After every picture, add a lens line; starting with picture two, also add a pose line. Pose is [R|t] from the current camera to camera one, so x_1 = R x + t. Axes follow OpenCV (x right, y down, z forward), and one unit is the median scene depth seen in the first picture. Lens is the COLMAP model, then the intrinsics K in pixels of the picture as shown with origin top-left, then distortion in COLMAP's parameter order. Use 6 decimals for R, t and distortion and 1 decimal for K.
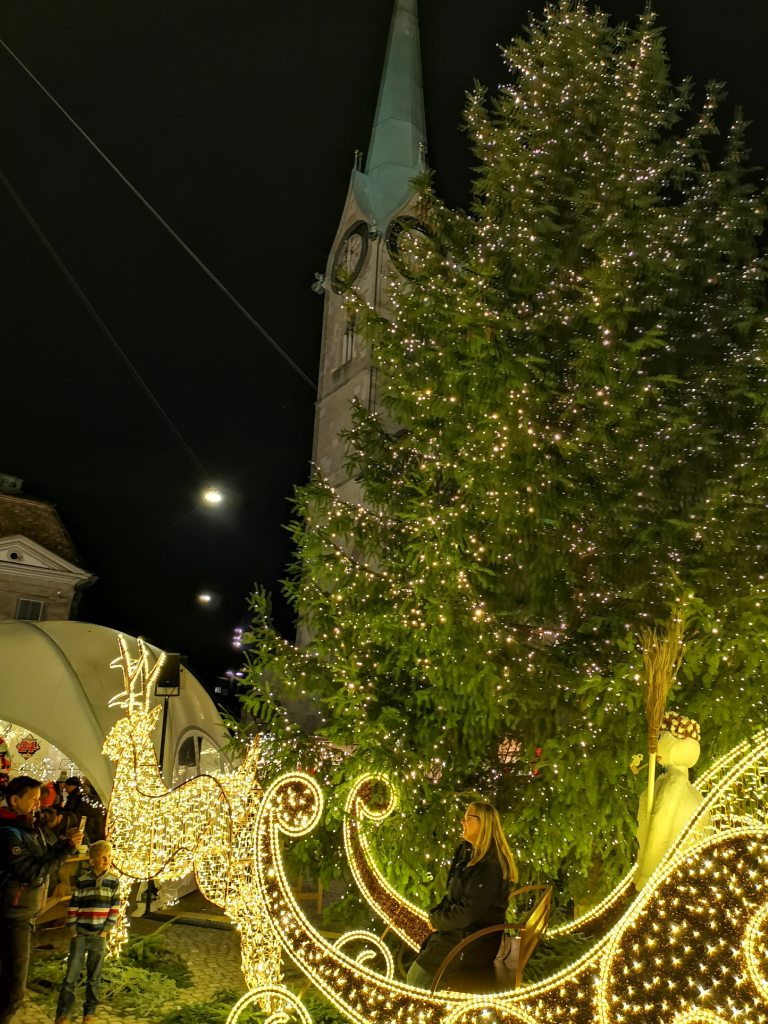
lens RADIAL K [[774.1, 0, 384.0], [0, 774.1, 512.0], [0, 0, 1]] dist [-0.000951, 0.001041]
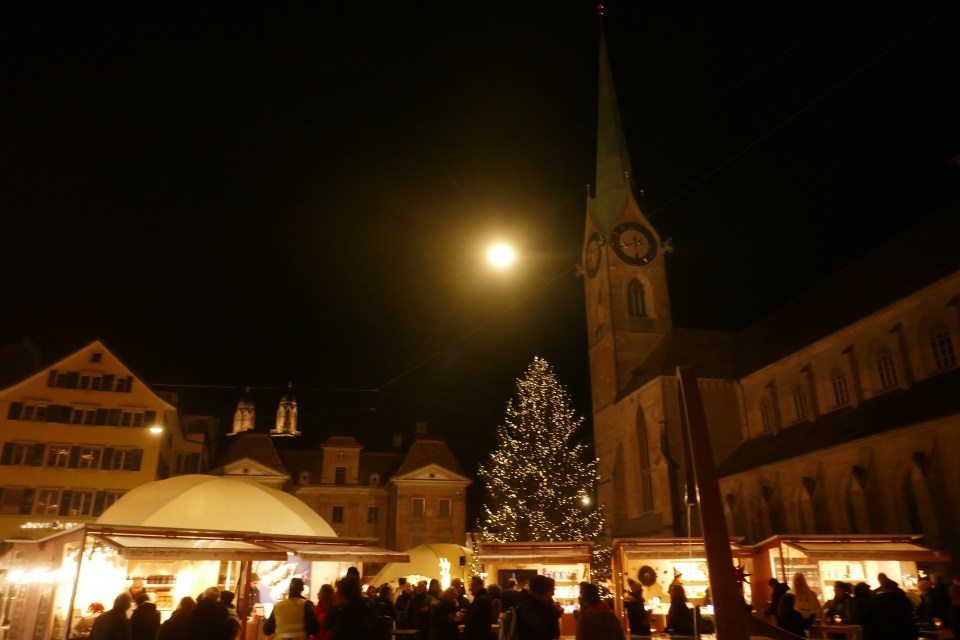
lens RADIAL K [[682.6, 0, 480.0], [0, 682.6, 320.0], [0, 0, 1]] dist [-0.022455, 0.002093]
pose [[0.913644, -0.181834, -0.363582, 0.231141], [0.162486, 0.983180, -0.083395, -0.123699], [0.372631, 0.017116, 0.927822, -0.381112]]
